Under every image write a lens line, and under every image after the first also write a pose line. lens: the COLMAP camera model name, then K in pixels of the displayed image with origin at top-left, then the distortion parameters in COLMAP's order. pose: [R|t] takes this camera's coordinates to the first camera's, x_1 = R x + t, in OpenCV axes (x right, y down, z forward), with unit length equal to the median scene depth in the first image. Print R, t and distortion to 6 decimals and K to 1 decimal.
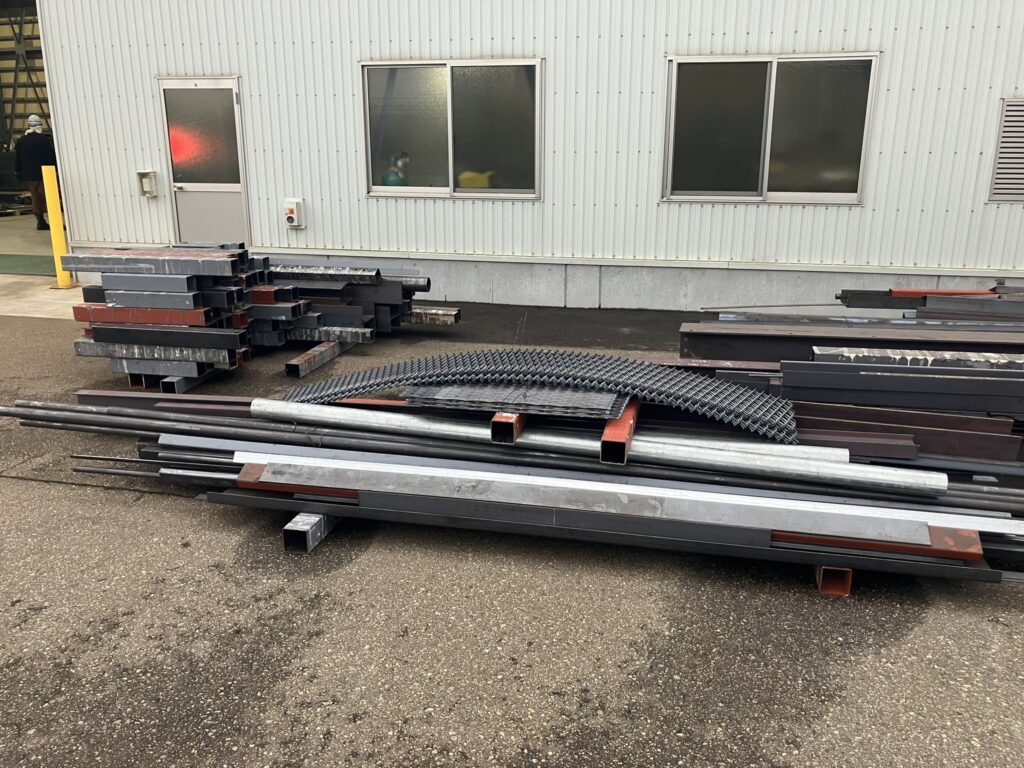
lens RADIAL K [[842.7, 0, 514.4], [0, 842.7, 384.0], [0, 0, 1]] dist [0.014378, -0.006879]
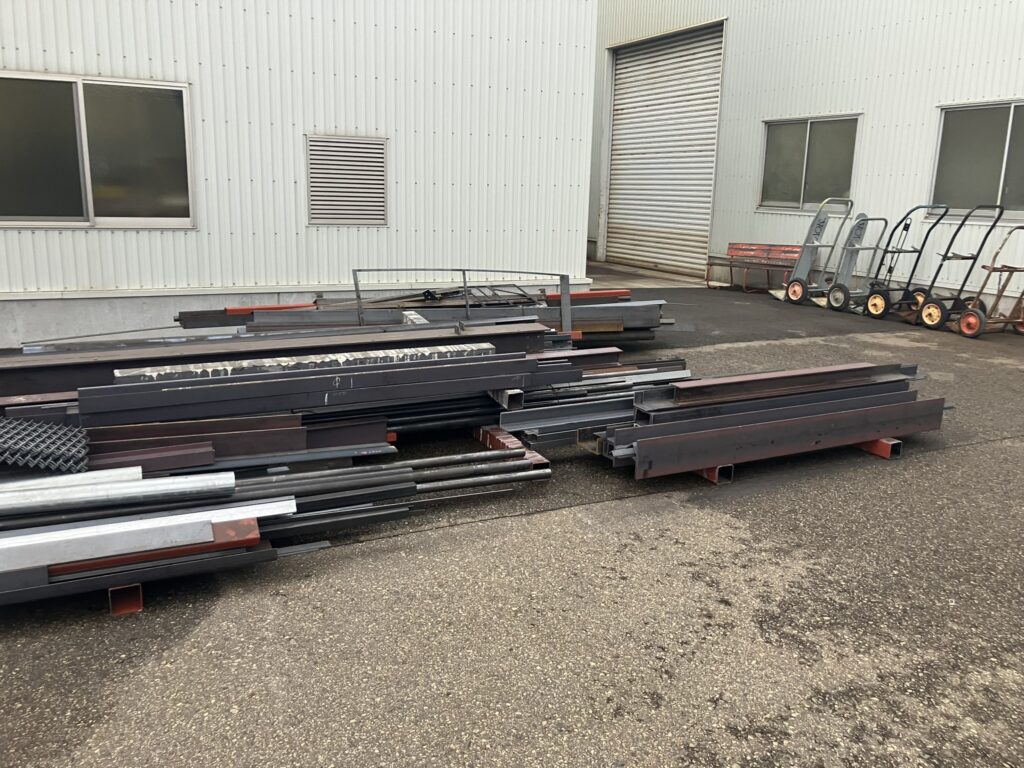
lens RADIAL K [[842.7, 0, 510.0], [0, 842.7, 377.9], [0, 0, 1]] dist [0.014378, -0.006879]
pose [[0.783022, -0.122236, 0.609865, 0.115597], [0.145317, 0.989316, 0.011714, 0.020798], [-0.604781, 0.079452, 0.792419, -0.063625]]
